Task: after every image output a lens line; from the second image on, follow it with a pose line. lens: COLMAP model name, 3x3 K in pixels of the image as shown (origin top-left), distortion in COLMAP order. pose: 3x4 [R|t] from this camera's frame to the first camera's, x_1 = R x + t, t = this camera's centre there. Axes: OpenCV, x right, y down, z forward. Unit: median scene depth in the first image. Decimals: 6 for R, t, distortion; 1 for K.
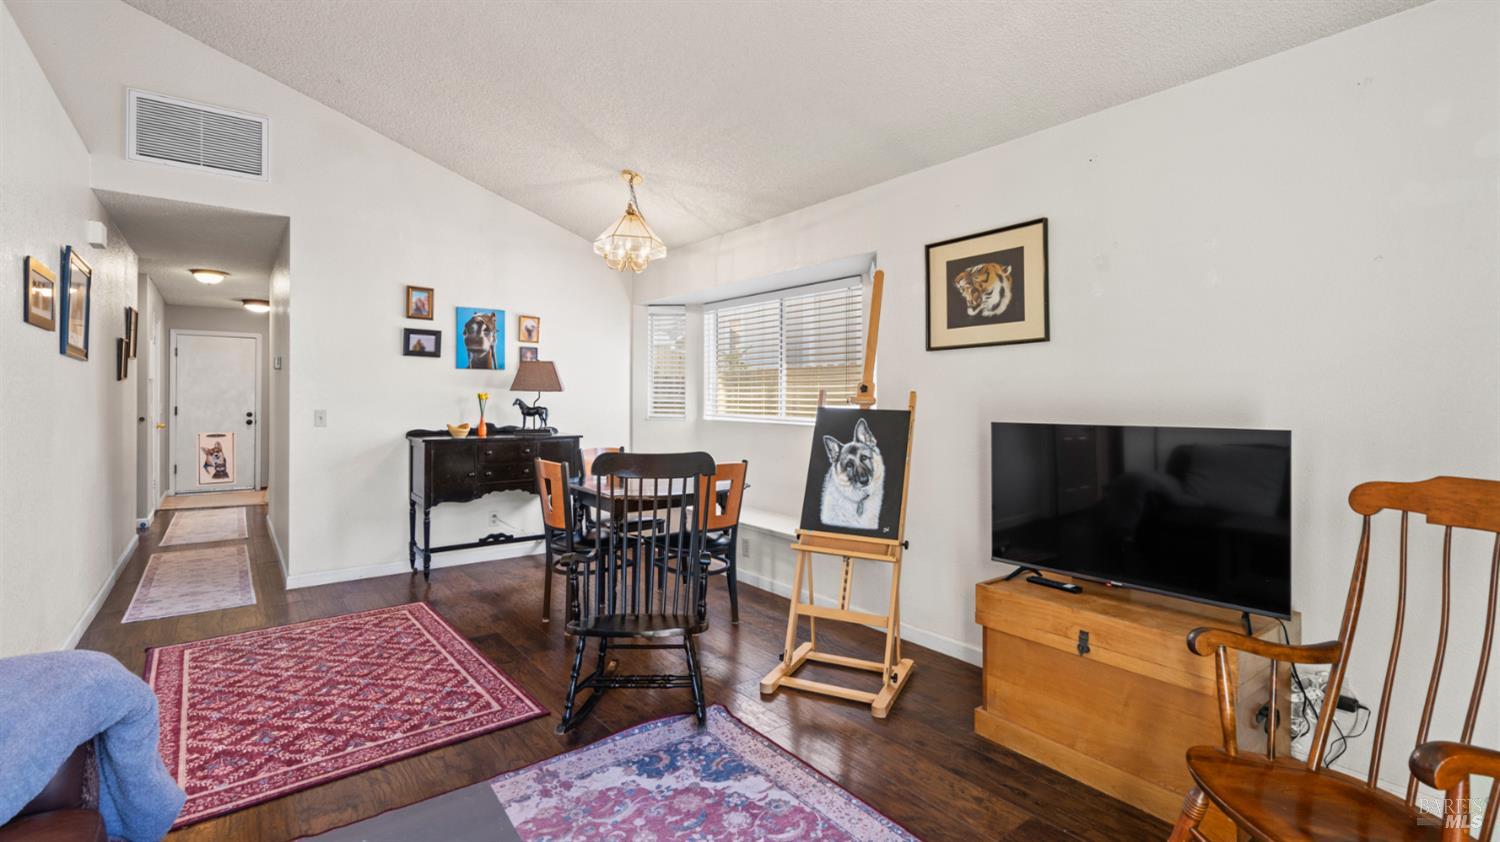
lens RADIAL K [[674.0, 0, 749.6], [0, 674.0, 402.1], [0, 0, 1]] dist [-0.012198, 0.006515]
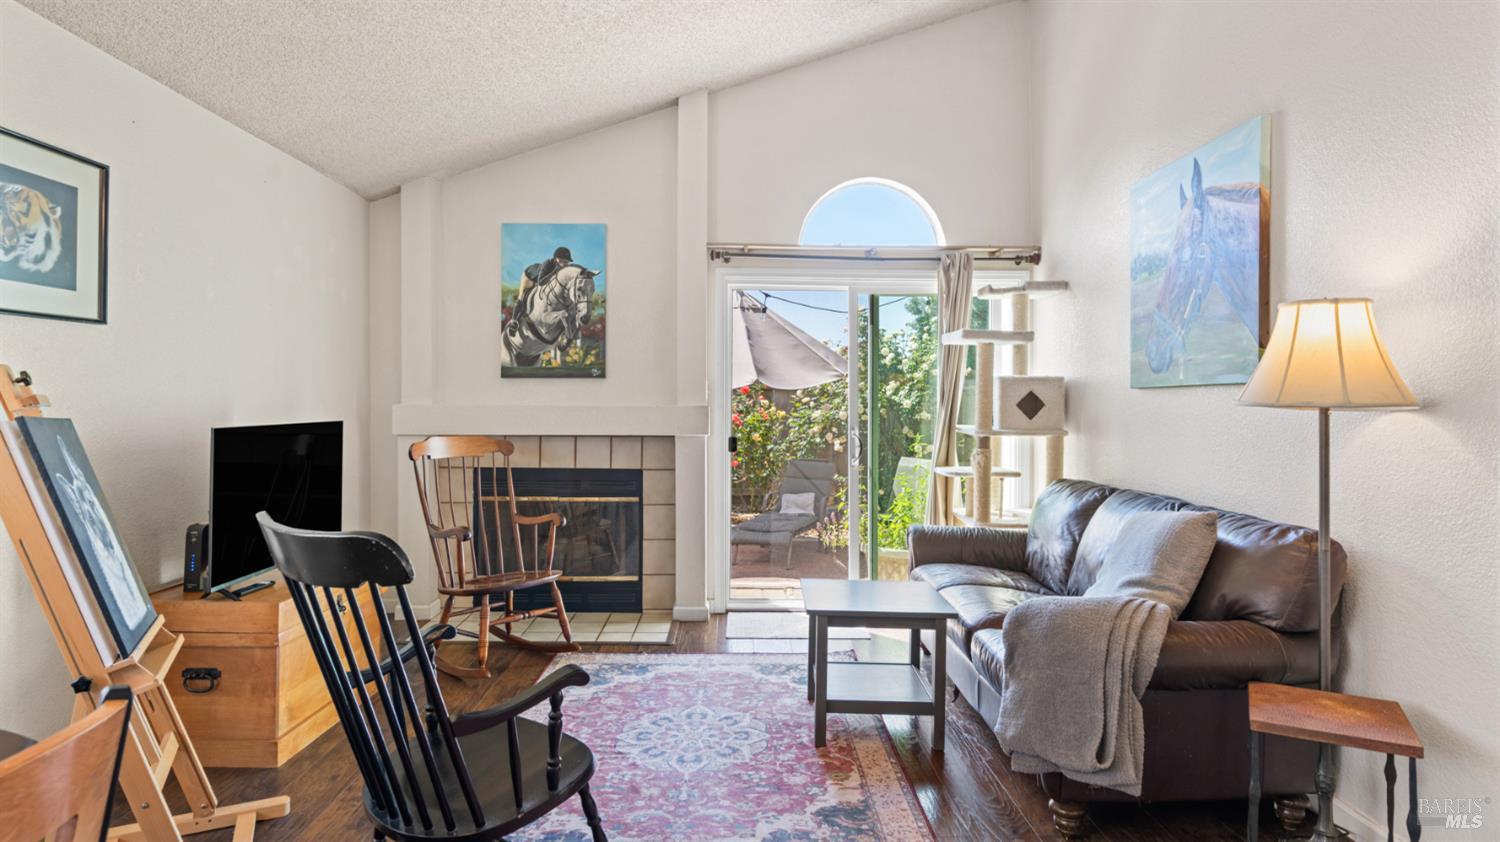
lens RADIAL K [[831.5, 0, 751.0], [0, 831.5, 401.7], [0, 0, 1]] dist [0.003716, 0.000657]
pose [[-0.804735, -0.007604, 0.593585, -0.686104], [-0.007733, 0.999967, 0.002325, -0.008400], [-0.593583, -0.002719, -0.804768, 1.241095]]
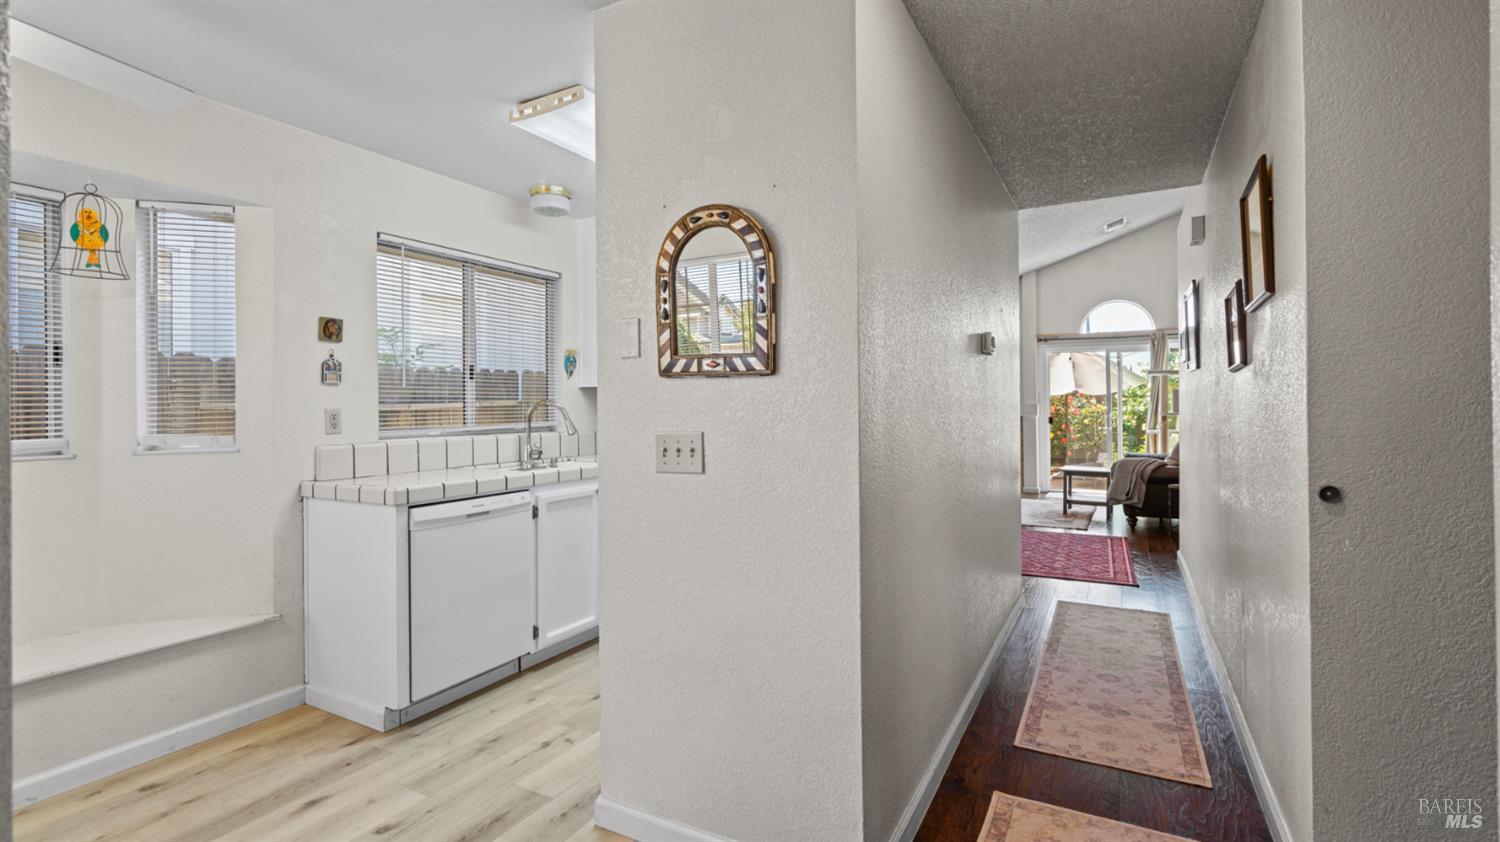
lens RADIAL K [[674.0, 0, 749.6], [0, 674.0, 402.1], [0, 0, 1]] dist [-0.012198, 0.006515]
pose [[-0.391713, 0.001776, 0.920086, -1.966092], [0.006903, 0.999976, 0.001009, -0.015659], [-0.920062, 0.006747, -0.391716, 2.404282]]
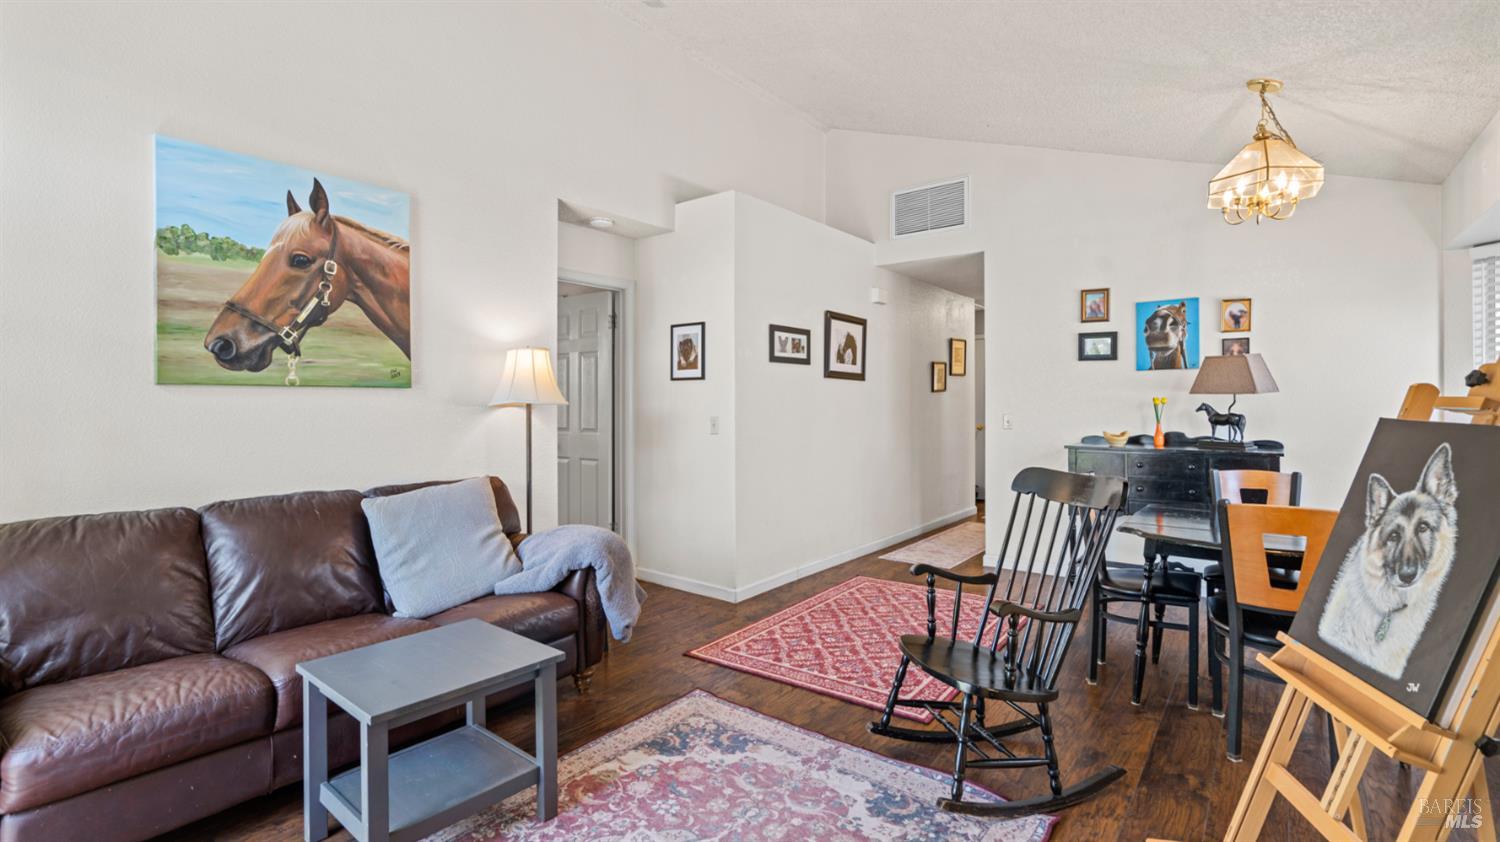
lens RADIAL K [[674.0, 0, 749.6], [0, 674.0, 402.1], [0, 0, 1]] dist [-0.012198, 0.006515]
pose [[0.243115, -0.007995, -0.969965, 0.513206], [0.001156, 0.999968, -0.007953, -0.000976], [0.969997, 0.000812, 0.243116, 0.434047]]
